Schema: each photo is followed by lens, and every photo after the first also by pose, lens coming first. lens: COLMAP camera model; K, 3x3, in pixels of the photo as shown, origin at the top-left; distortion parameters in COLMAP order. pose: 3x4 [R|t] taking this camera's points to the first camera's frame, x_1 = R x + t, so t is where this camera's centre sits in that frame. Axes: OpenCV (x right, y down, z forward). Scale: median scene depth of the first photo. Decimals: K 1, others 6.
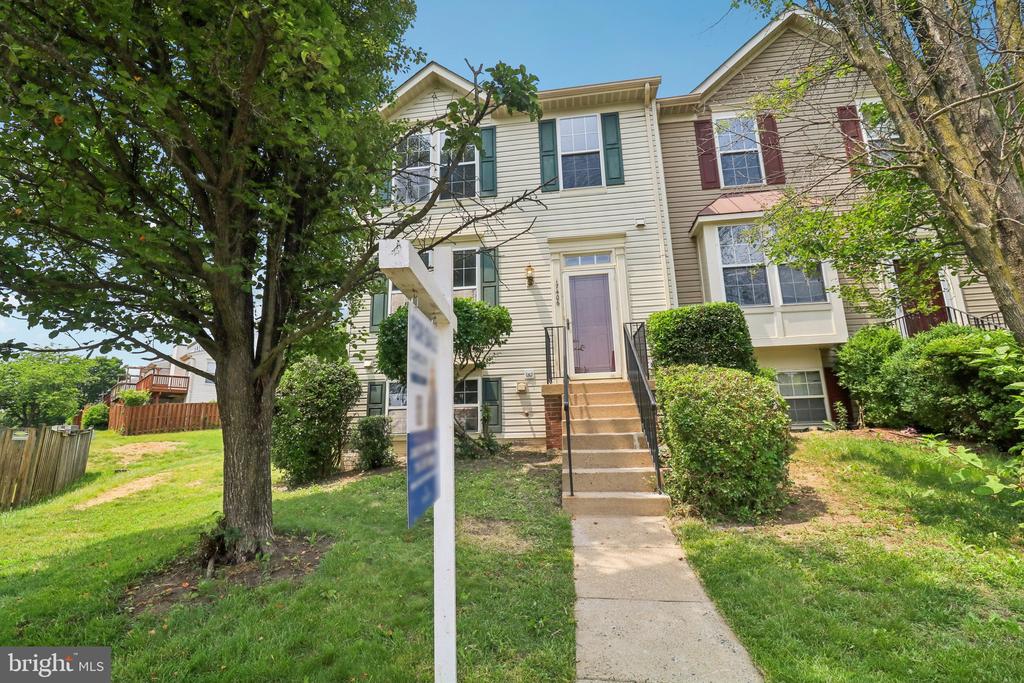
lens RADIAL K [[487.6, 0, 504.5], [0, 487.6, 336.6], [0, 0, 1]] dist [-0.007756, -0.002287]
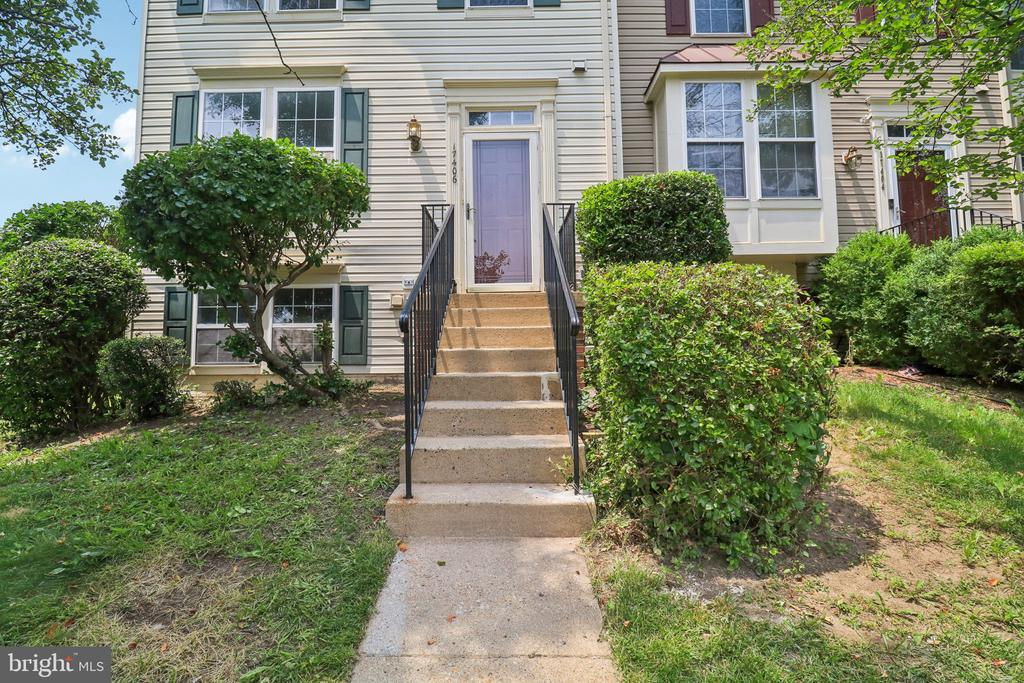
lens RADIAL K [[487.6, 0, 513.4], [0, 487.6, 343.7], [0, 0, 1]] dist [-0.007756, -0.002287]
pose [[0.988789, 0.018151, 0.148209, 0.109462], [-0.041846, 0.986494, 0.158364, 0.054044], [-0.143333, -0.162791, 0.976194, 0.333045]]
